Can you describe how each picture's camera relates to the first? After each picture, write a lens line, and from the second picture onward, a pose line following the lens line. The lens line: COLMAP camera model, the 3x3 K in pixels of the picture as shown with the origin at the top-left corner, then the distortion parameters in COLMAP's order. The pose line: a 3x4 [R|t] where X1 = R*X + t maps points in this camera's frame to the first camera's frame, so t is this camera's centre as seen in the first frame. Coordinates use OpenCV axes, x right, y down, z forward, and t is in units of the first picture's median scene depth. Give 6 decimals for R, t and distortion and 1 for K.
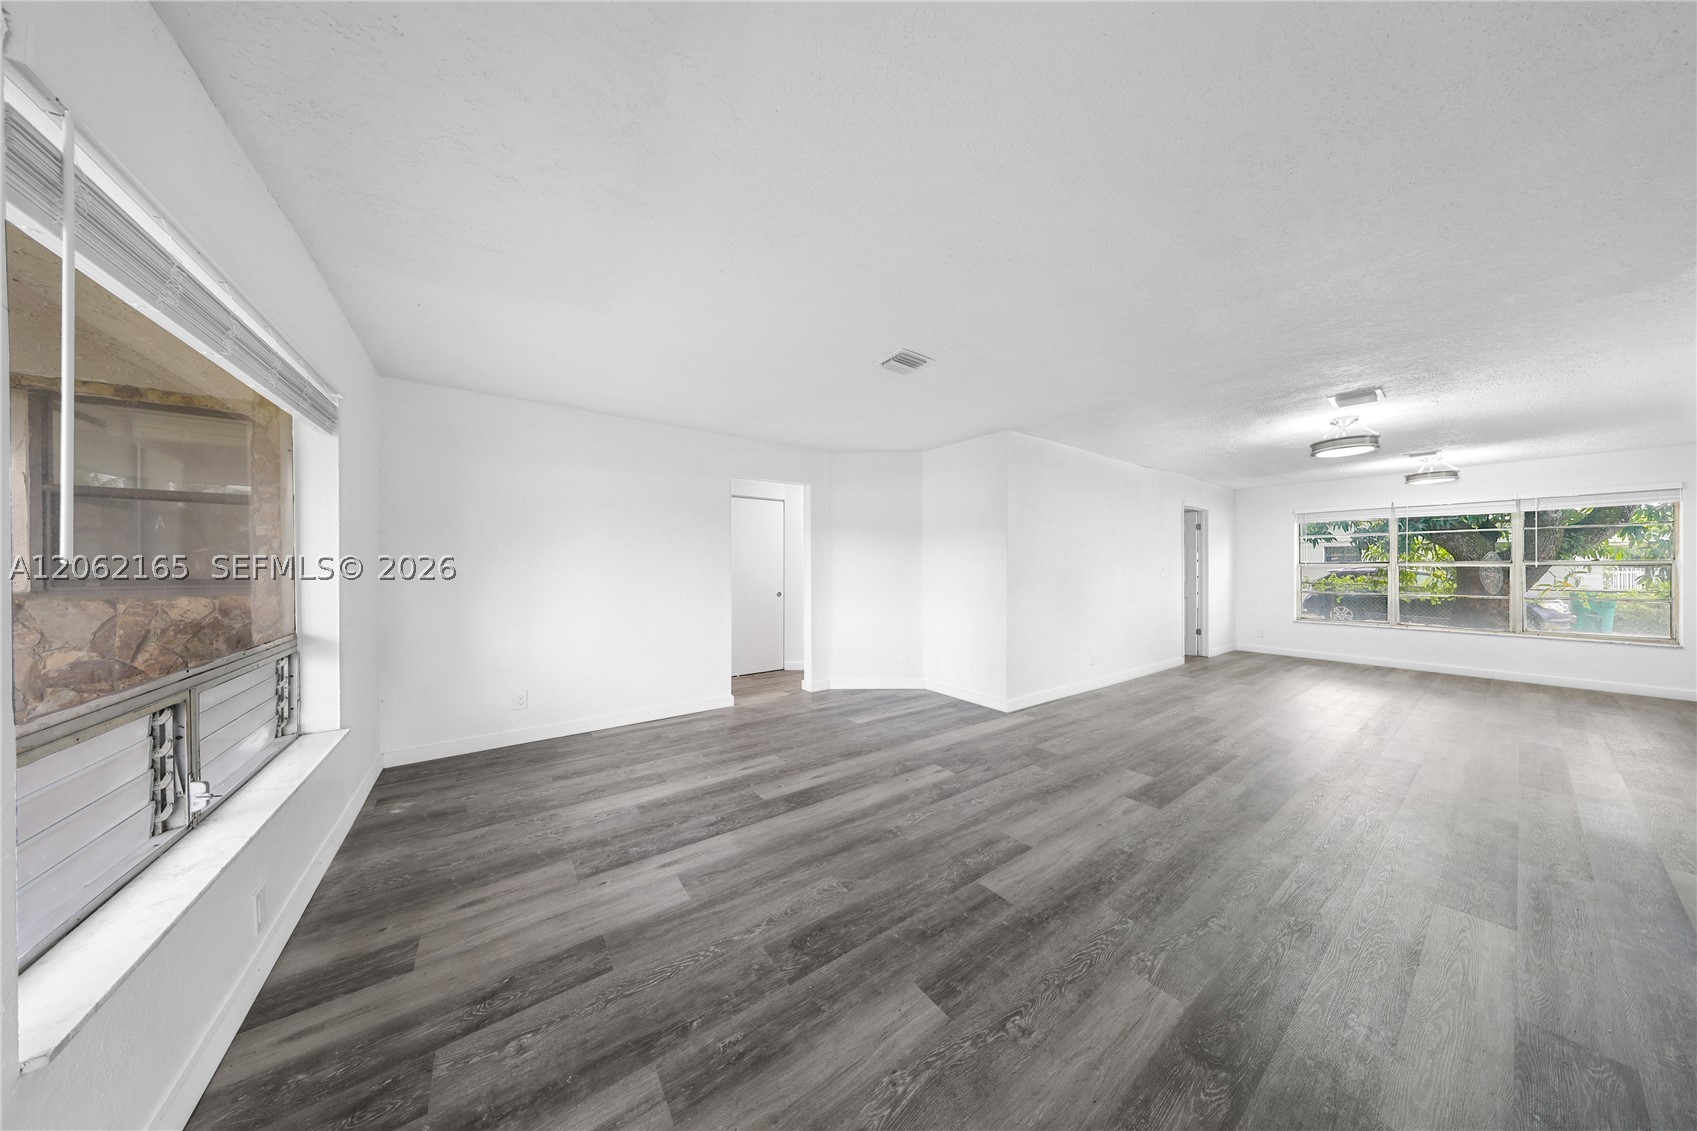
lens RADIAL K [[493.1, 0, 849.8], [0, 493.1, 567.7], [0, 0, 1]] dist [0.001010, 0.000085]
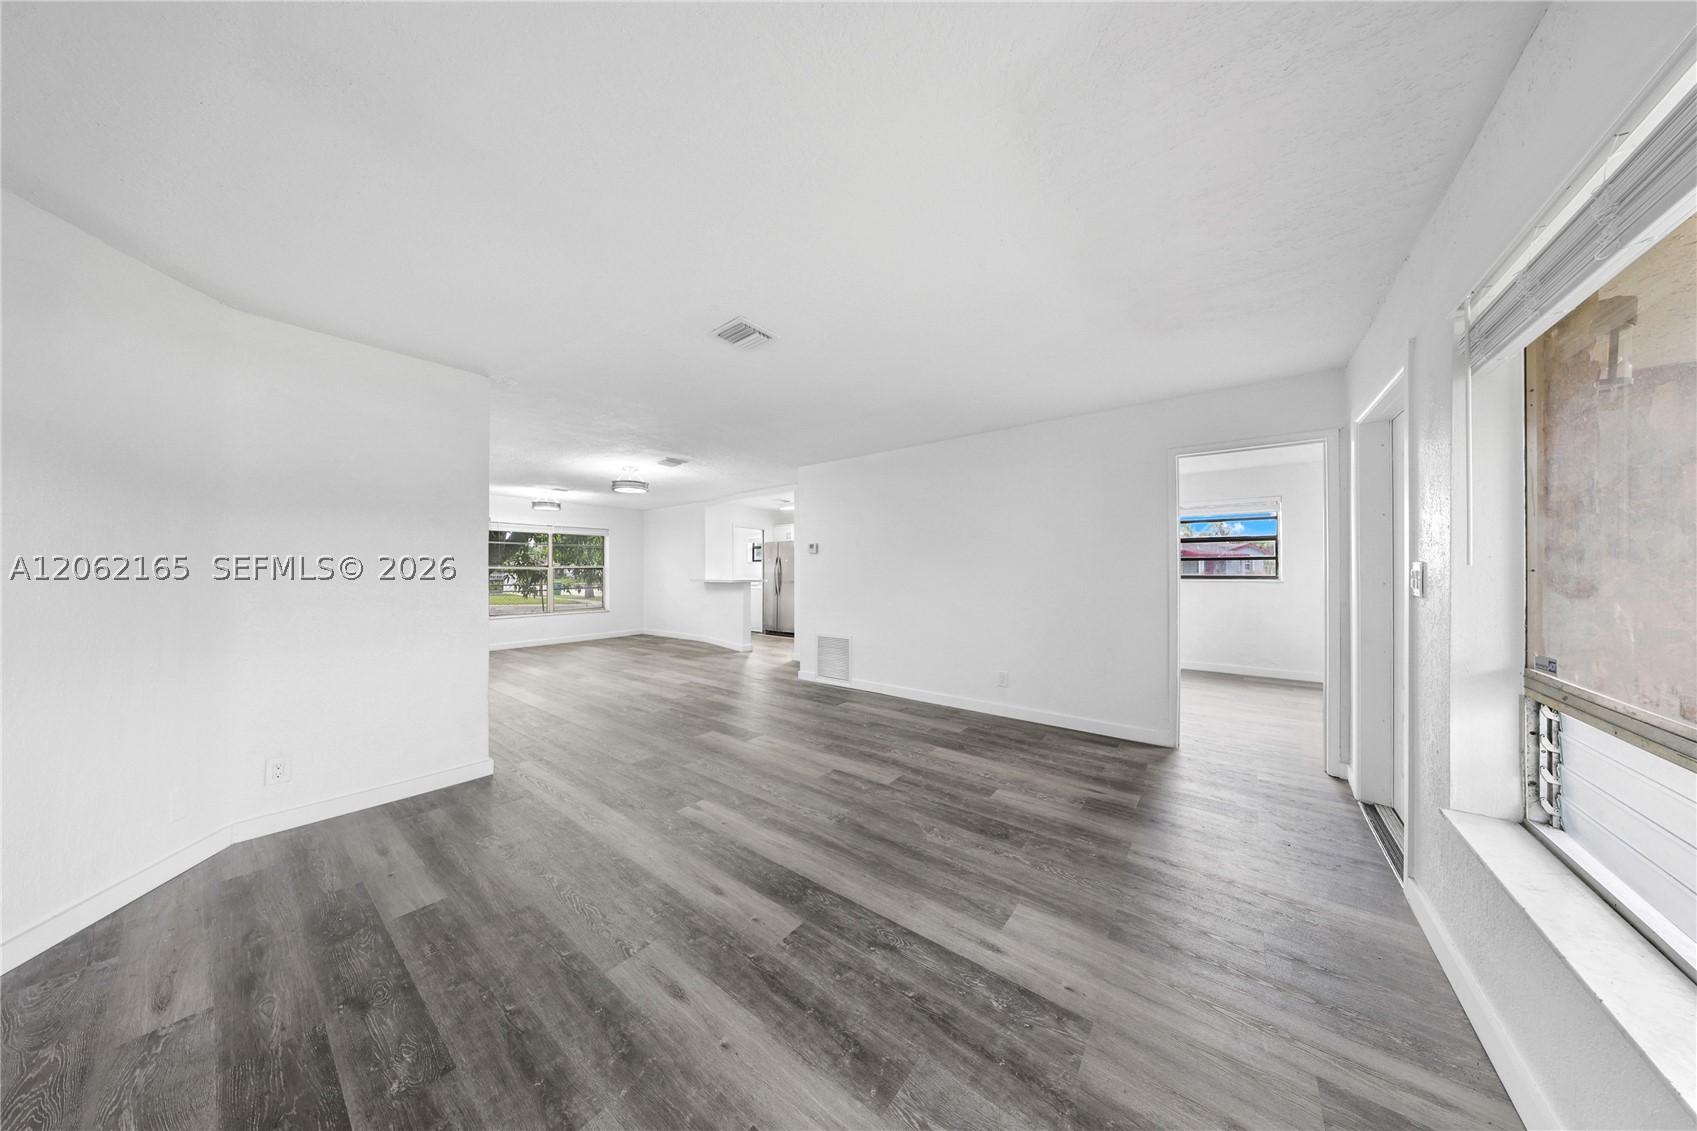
lens RADIAL K [[495.7, 0, 861.9], [0, 495.7, 564.5], [0, 0, 1]] dist [0.000806, 0.000046]
pose [[-0.297659, 0.008297, 0.954636, -0.798970], [0.003933, 0.999964, -0.007465, -0.001291], [-0.954664, 0.001532, -0.297681, 1.076351]]
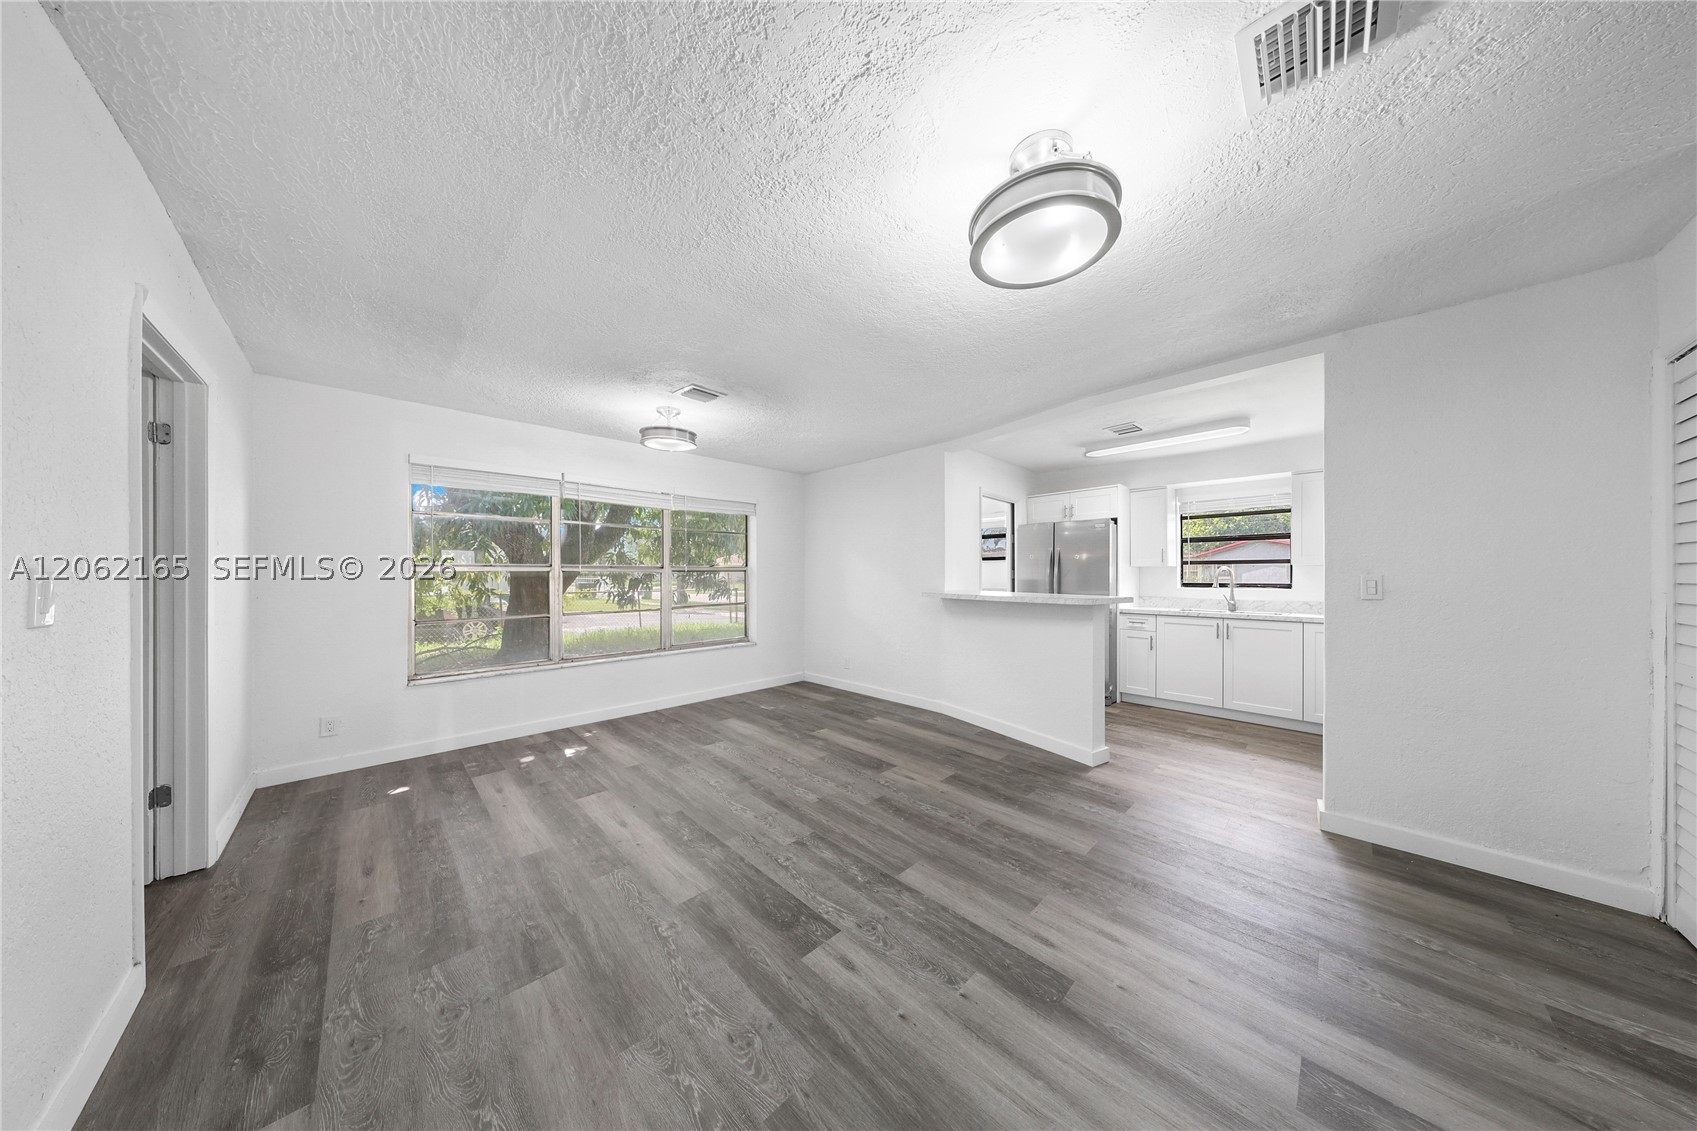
lens RADIAL K [[488.8, 0, 847.1], [0, 488.8, 573.8], [0, 0, 1]] dist [0.000526, 0.000019]
pose [[-0.145868, -0.003310, 0.989298, 0.935597], [0.002042, 0.999991, 0.003646, -0.002836], [-0.989302, 0.002552, -0.145860, 1.631553]]
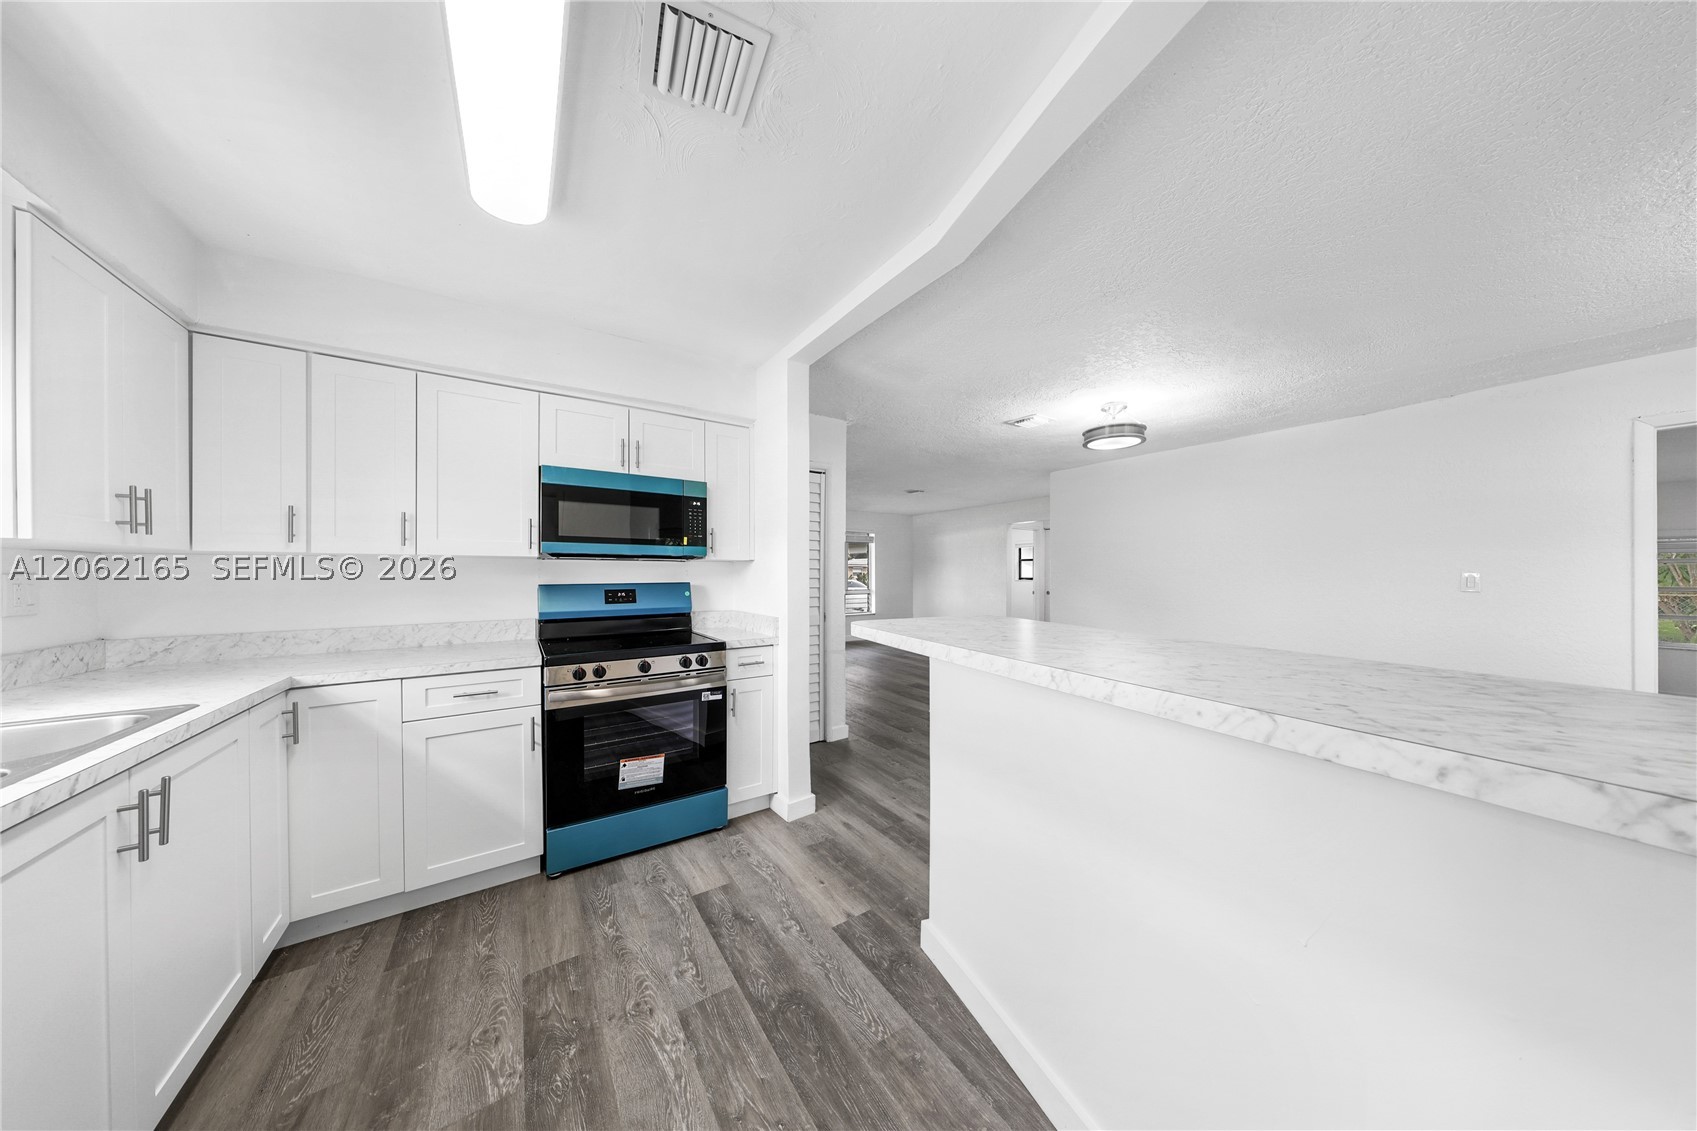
lens RADIAL K [[488.8, 0, 847.1], [0, 488.8, 573.8], [0, 0, 1]] dist [0.000526, 0.000019]
pose [[-0.038450, -0.000779, -0.999260, 2.593813], [-0.003784, 0.999993, -0.000634, 0.006375], [0.999253, 0.003756, -0.038453, 0.768400]]
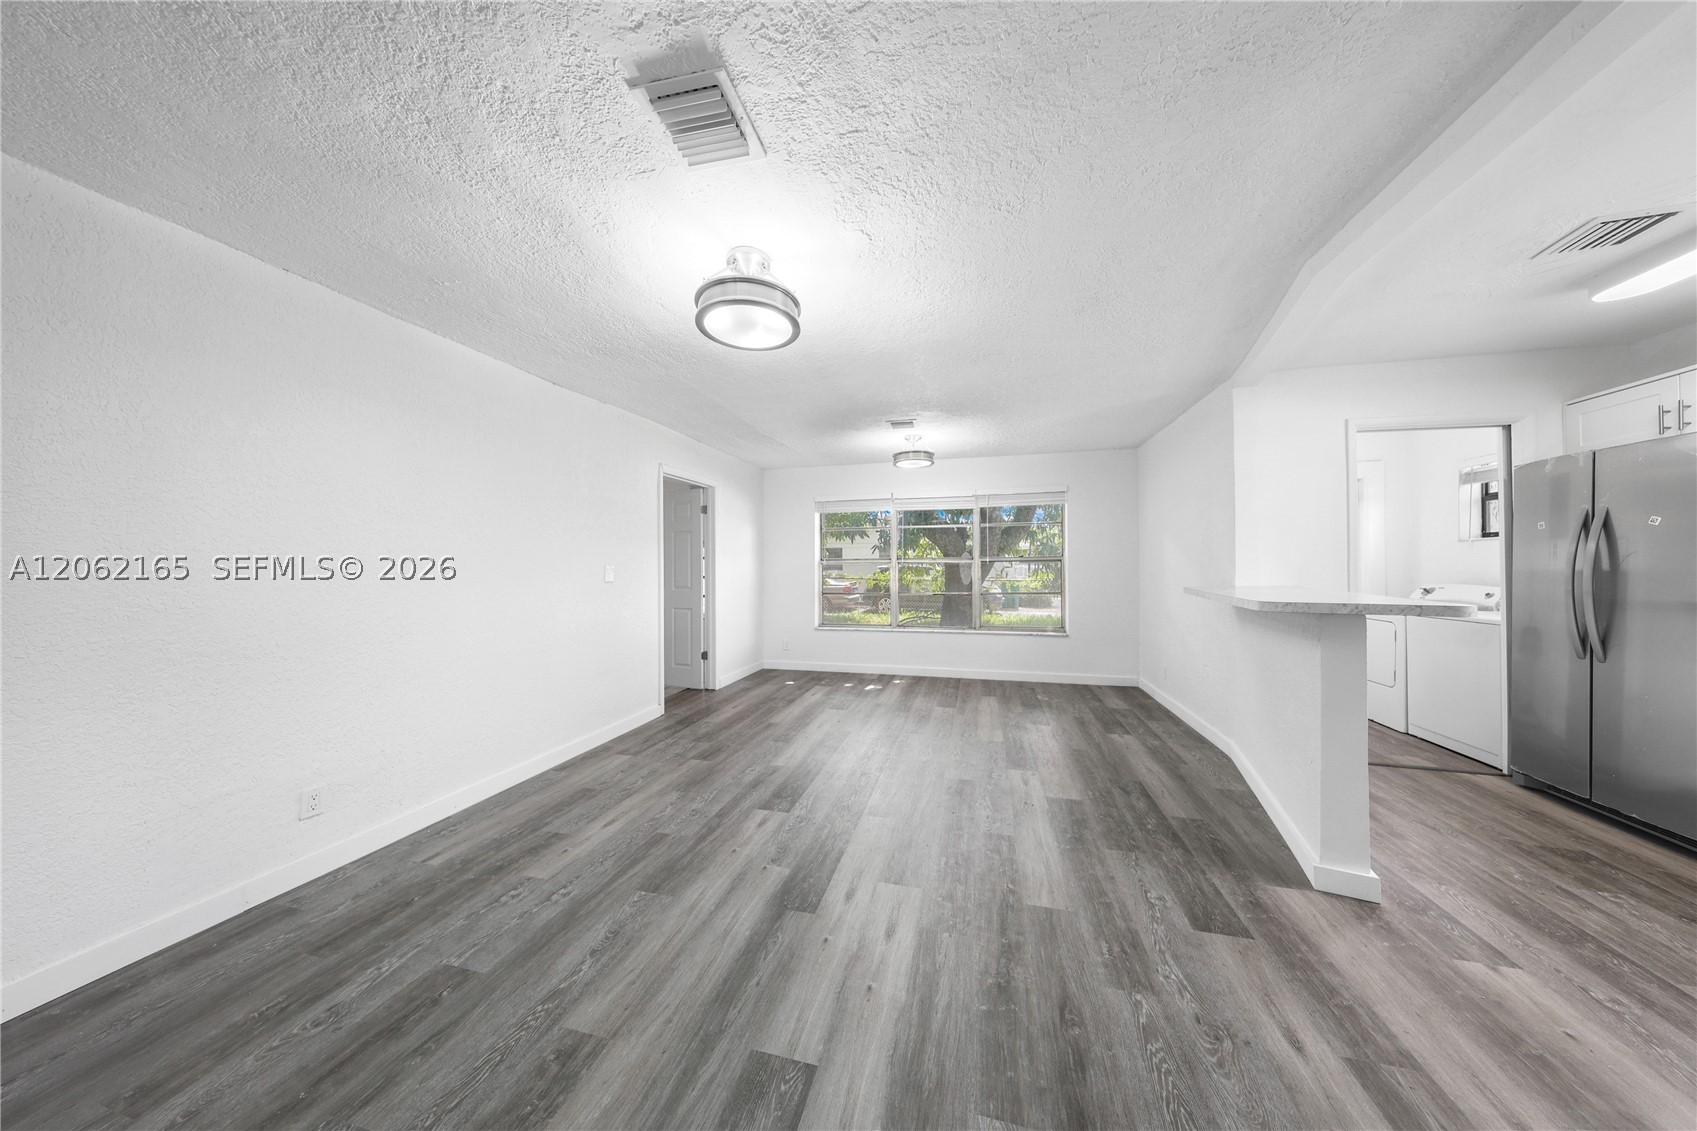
lens RADIAL K [[495.7, 0, 861.9], [0, 495.7, 564.5], [0, 0, 1]] dist [0.000806, 0.000046]
pose [[0.765579, -0.006383, 0.643311, 1.072557], [0.010601, 0.999940, -0.002694, 0.004053], [-0.643255, 0.008882, 0.765600, 0.772751]]
